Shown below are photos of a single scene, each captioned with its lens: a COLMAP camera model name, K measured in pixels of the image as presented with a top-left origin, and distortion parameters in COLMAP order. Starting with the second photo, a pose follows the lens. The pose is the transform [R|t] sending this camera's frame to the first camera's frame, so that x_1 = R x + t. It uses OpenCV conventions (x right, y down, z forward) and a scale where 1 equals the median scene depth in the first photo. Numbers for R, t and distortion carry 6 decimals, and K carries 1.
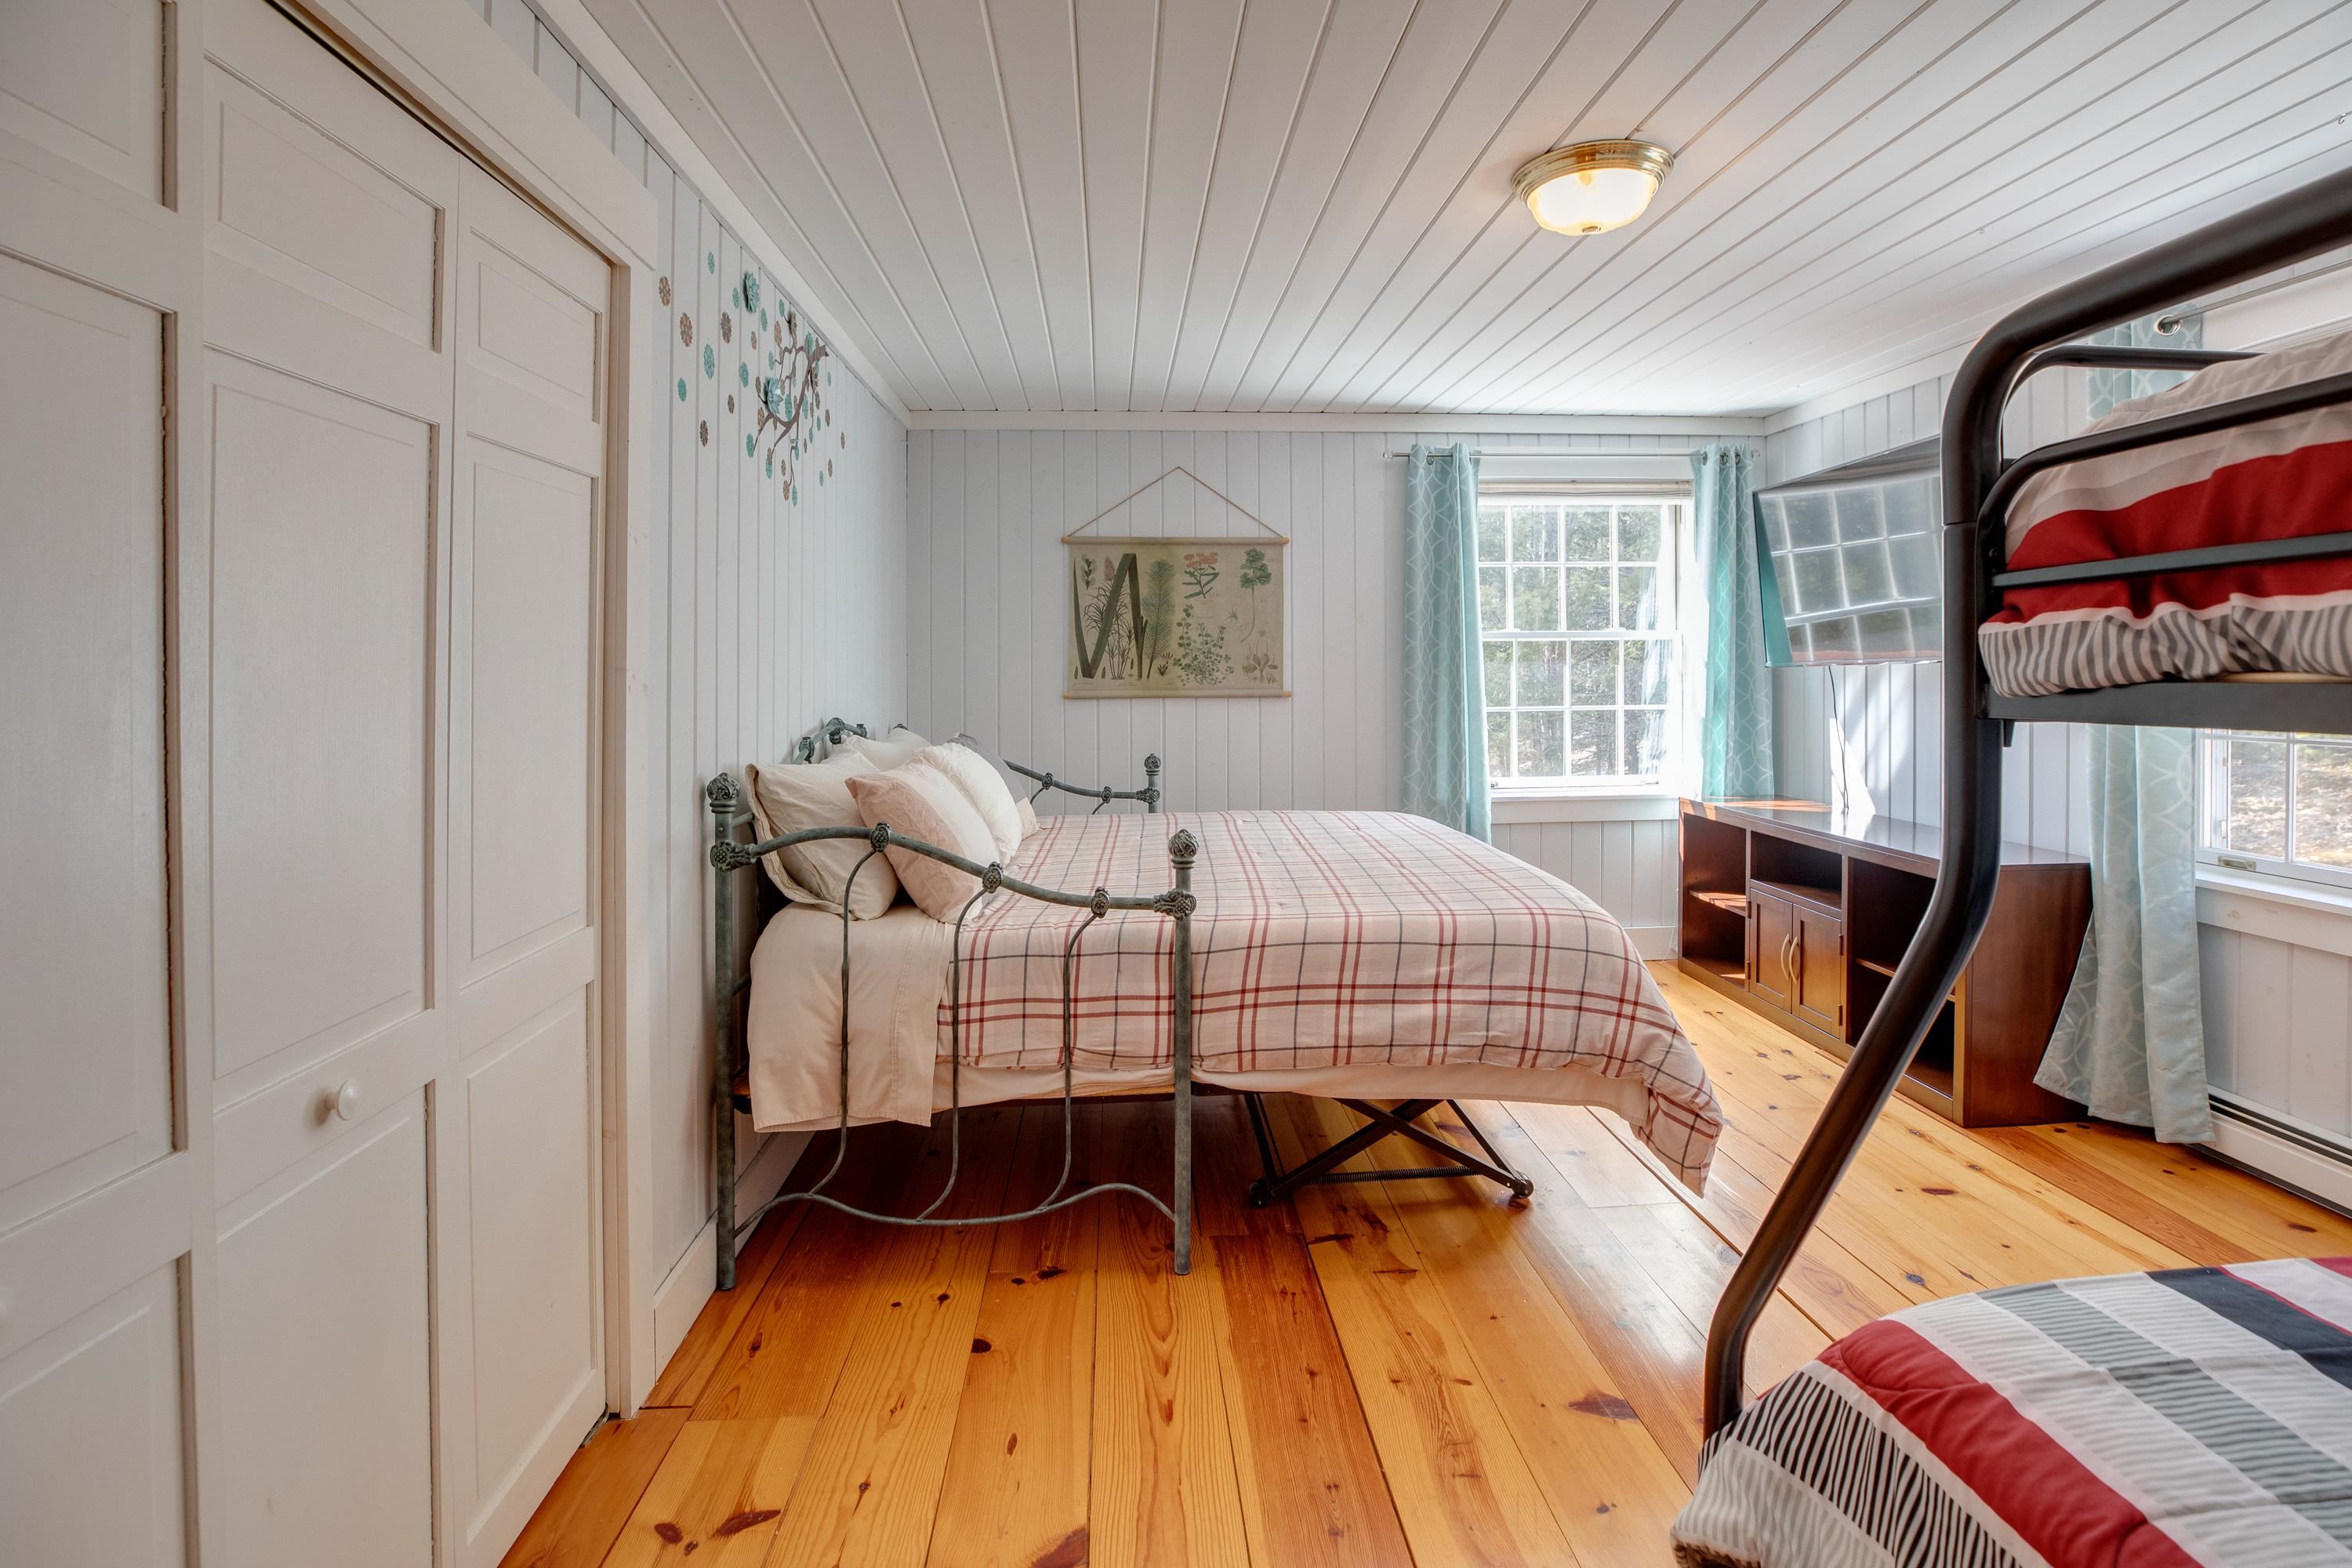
lens RADIAL K [[1134.3, 0, 1180.0], [0, 1134.3, 714.6], [0, 0, 1]] dist [-0.043350, 0.013664]
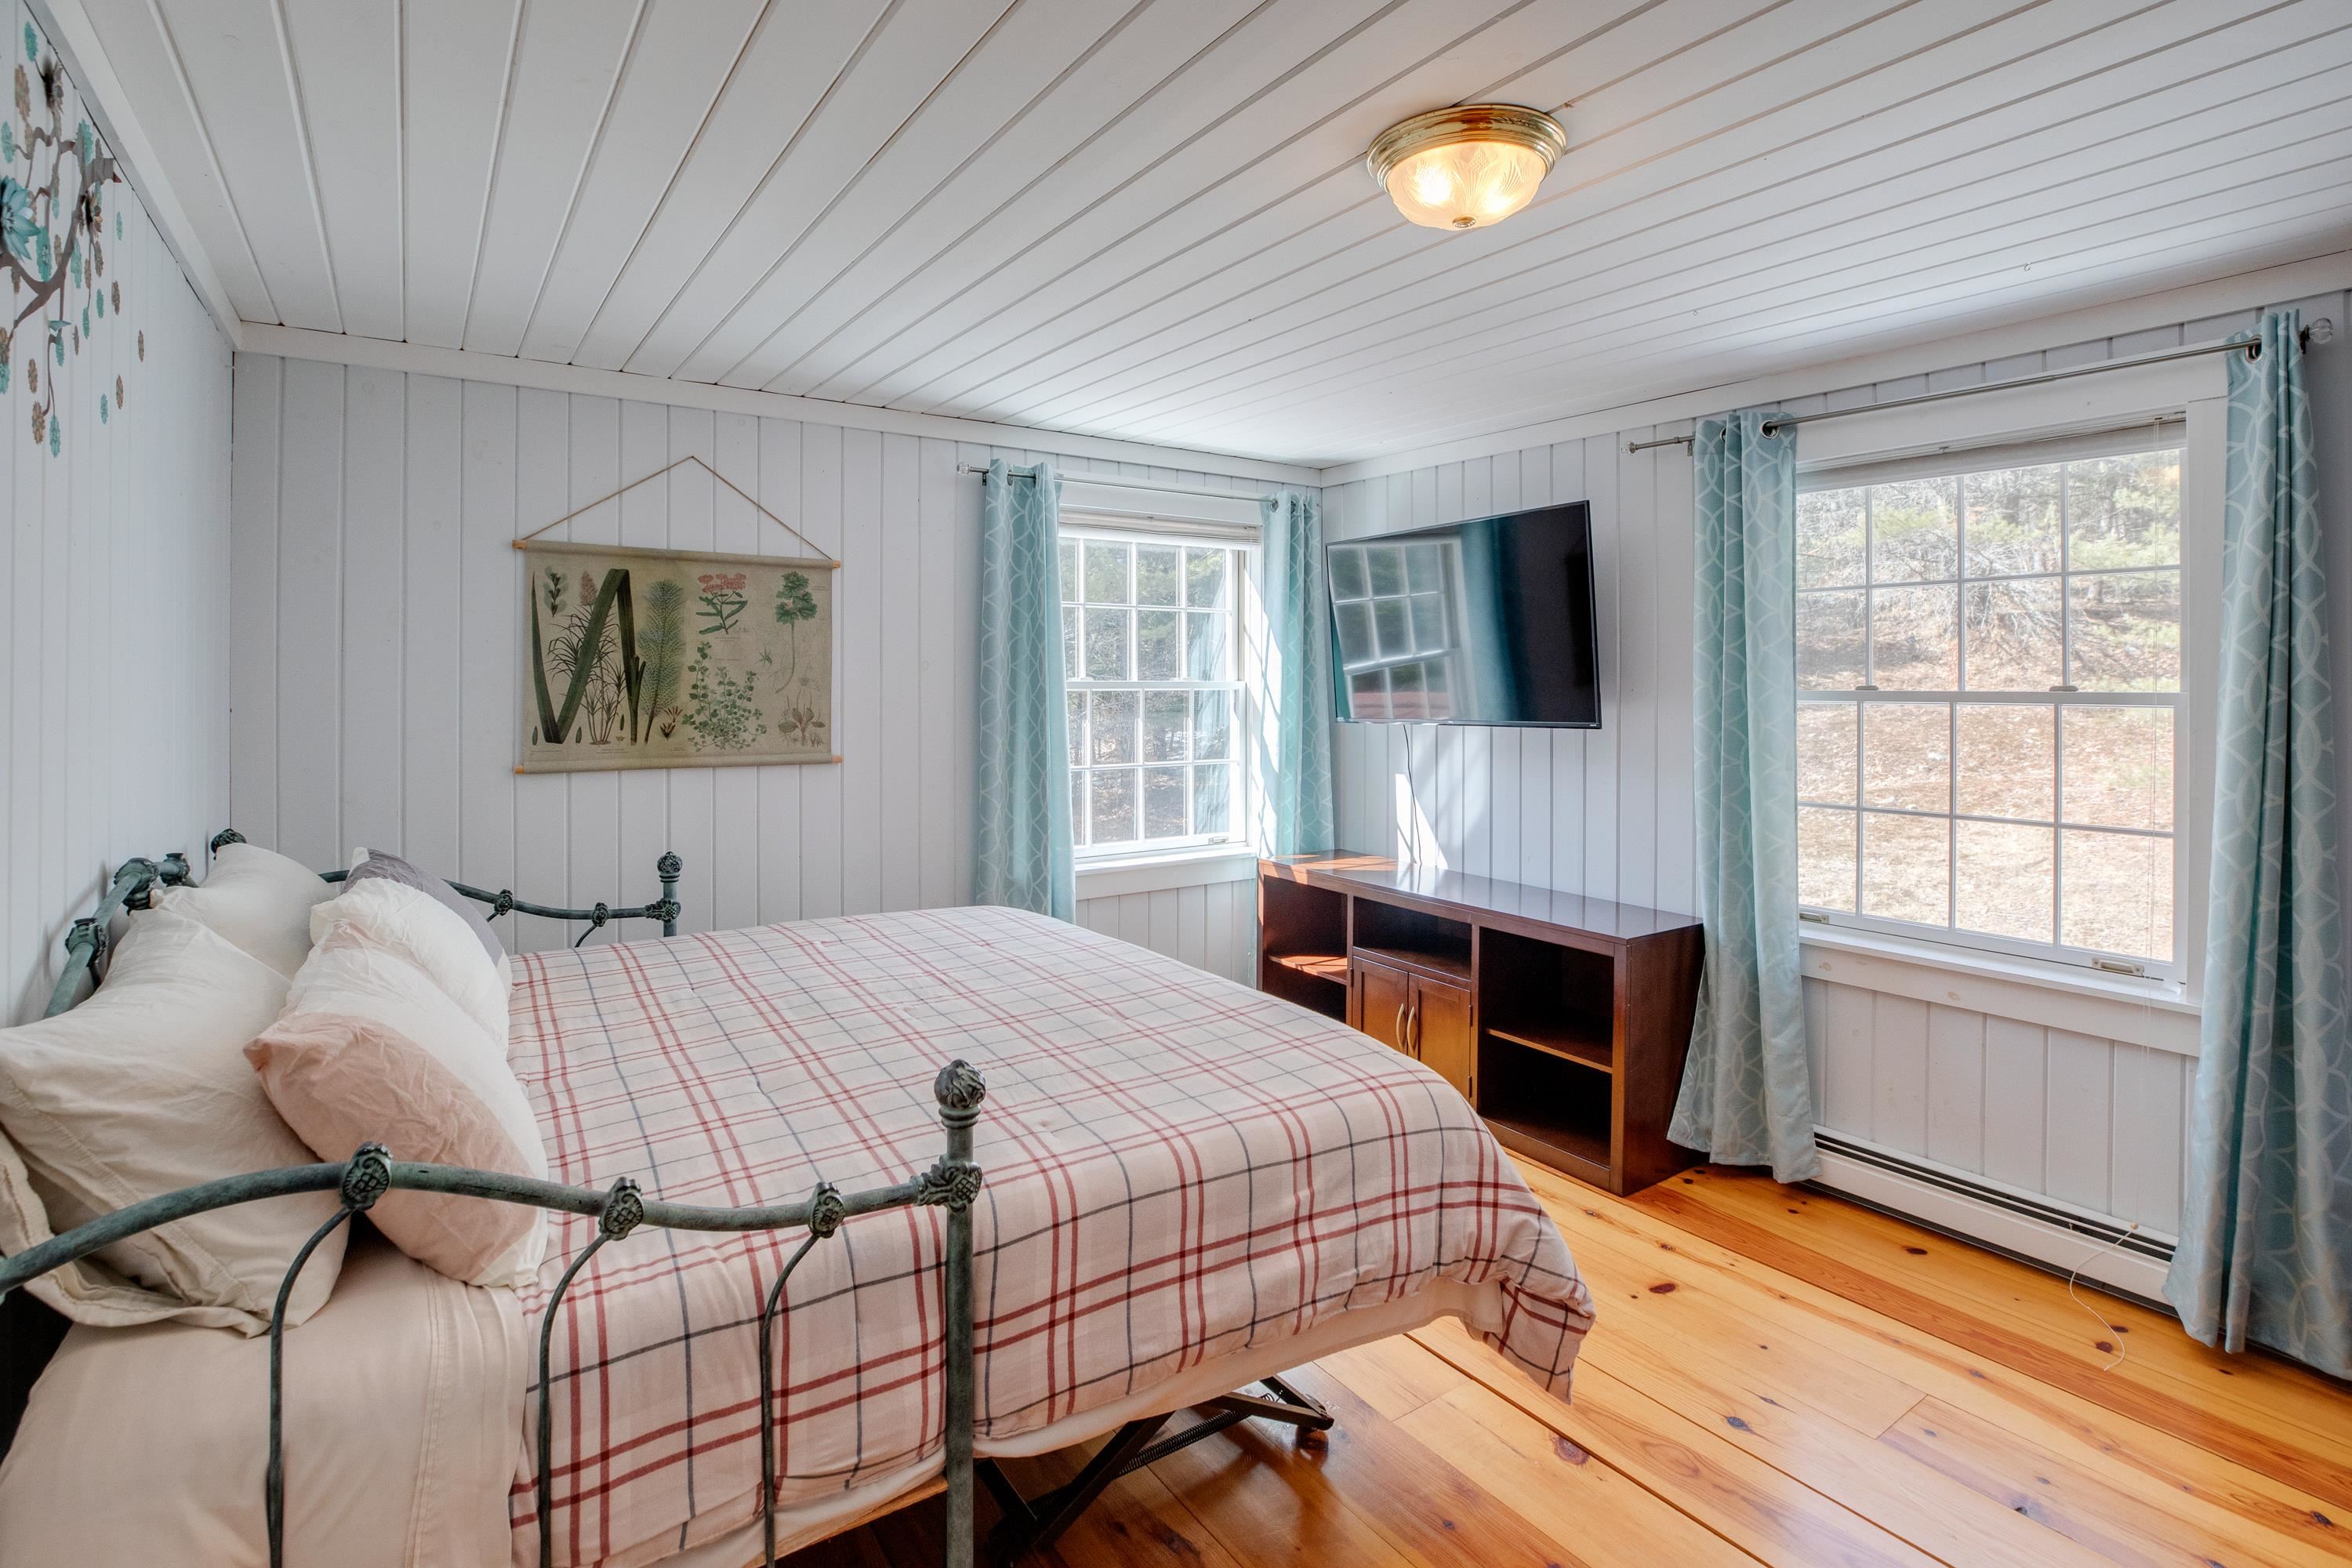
lens RADIAL K [[1134.3, 0, 1180.0], [0, 1134.3, 714.6], [0, 0, 1]] dist [-0.043350, 0.013664]
pose [[0.860112, -0.003005, 0.510097, -0.162174], [0.010278, 0.999882, -0.011440, -0.060691], [-0.510002, 0.015082, 0.860041, 0.330935]]
